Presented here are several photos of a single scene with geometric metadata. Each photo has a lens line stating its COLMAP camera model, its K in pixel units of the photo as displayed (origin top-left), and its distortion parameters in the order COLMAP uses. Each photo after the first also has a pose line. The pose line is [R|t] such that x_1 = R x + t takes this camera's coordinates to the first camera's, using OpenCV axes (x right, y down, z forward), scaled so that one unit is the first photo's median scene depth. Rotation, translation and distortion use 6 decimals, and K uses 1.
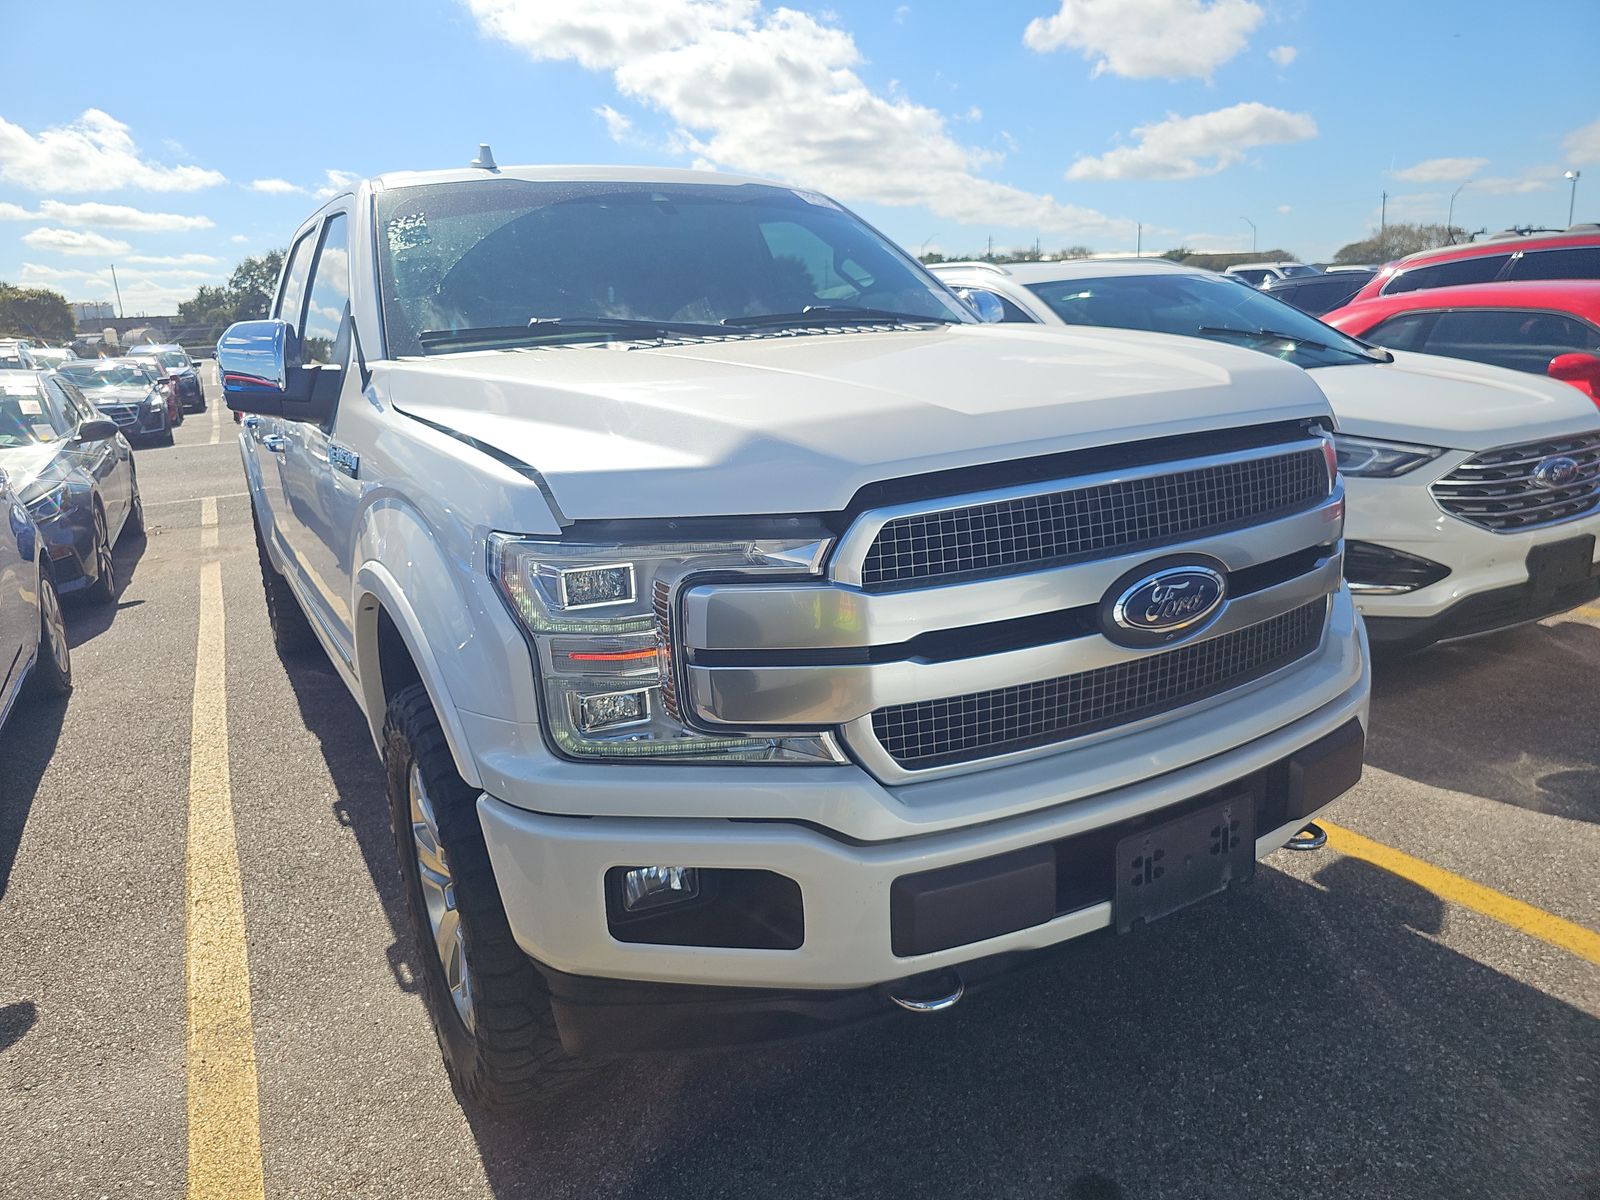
lens RADIAL K [[1086.2, 0, 800.0], [0, 1086.2, 600.0], [0, 0, 1]] dist [0.052566, -0.041016]
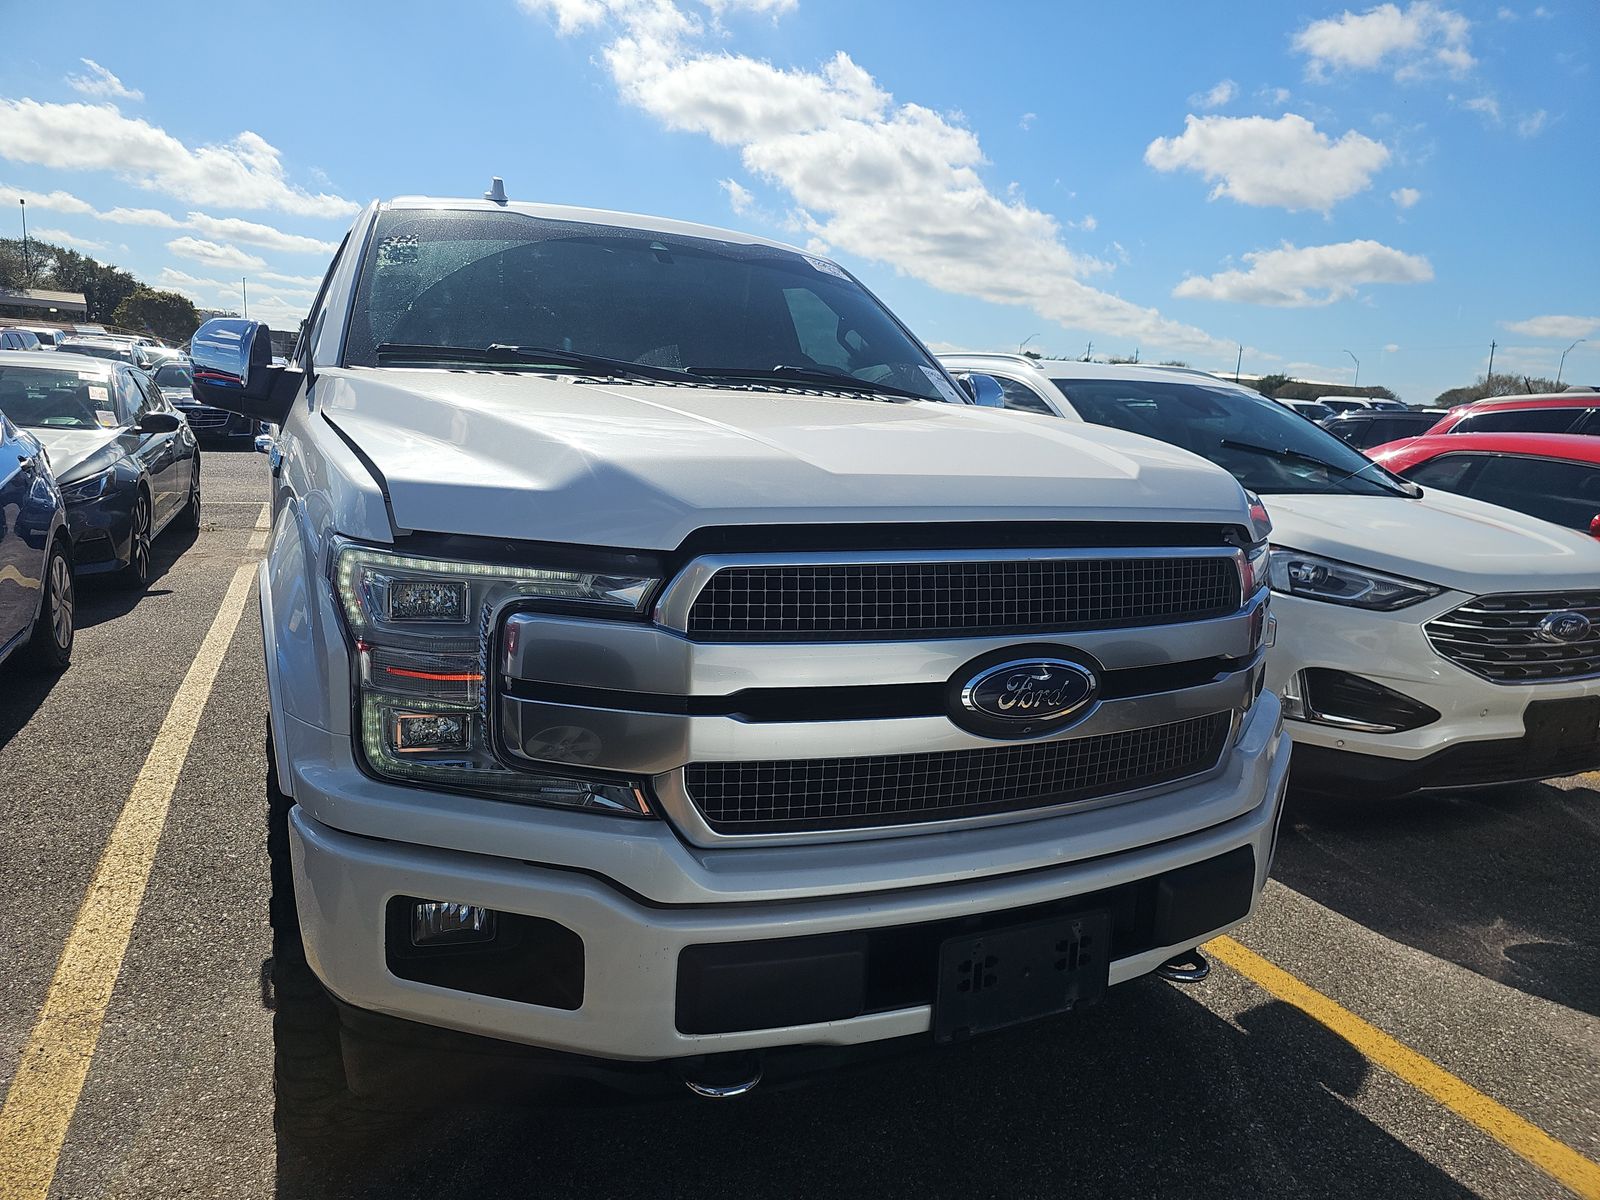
lens RADIAL K [[1086.2, 0, 800.0], [0, 1086.2, 600.0], [0, 0, 1]] dist [0.052566, -0.041016]
pose [[0.991531, 0.120074, -0.049482, 0.105969], [-0.123063, 0.990424, -0.062571, 0.003401], [0.041495, 0.068131, 0.996813, 0.024826]]
